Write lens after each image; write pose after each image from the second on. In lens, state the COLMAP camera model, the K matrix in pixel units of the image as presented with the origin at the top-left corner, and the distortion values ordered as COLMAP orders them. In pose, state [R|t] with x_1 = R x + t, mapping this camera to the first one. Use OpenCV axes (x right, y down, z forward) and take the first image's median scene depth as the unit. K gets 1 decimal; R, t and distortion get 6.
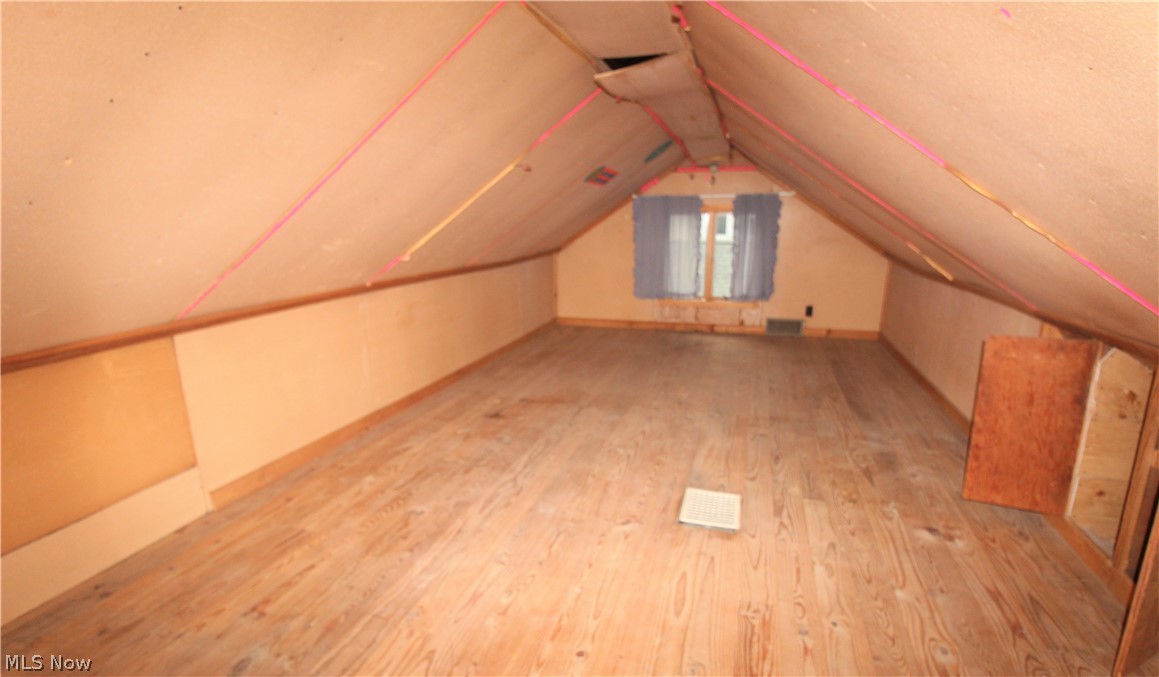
lens RADIAL K [[596.4, 0, 581.1], [0, 596.4, 371.9], [0, 0, 1]] dist [-0.001616, -0.000483]
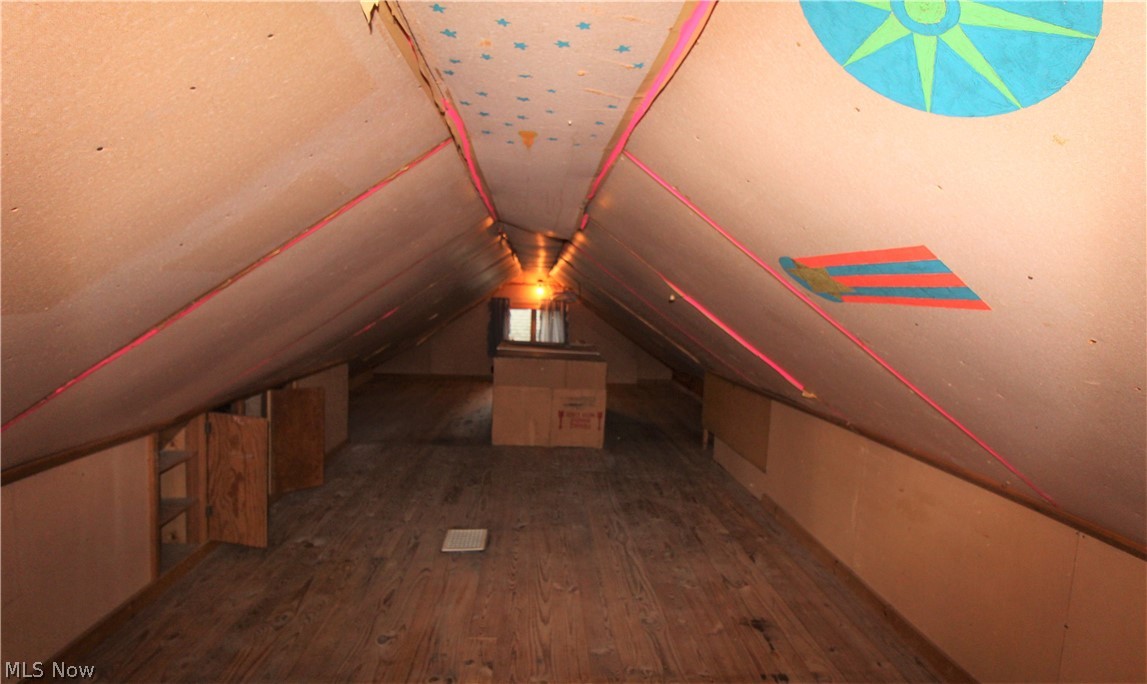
lens RADIAL K [[597.7, 0, 573.5], [0, 597.7, 342.0], [0, 0, 1]] dist [-0.000079, -0.000007]
pose [[-0.940374, -0.000906, -0.340142, 0.426516], [-0.115549, 0.941379, 0.316944, -0.623400], [0.319916, 0.337349, -0.885353, 2.020045]]
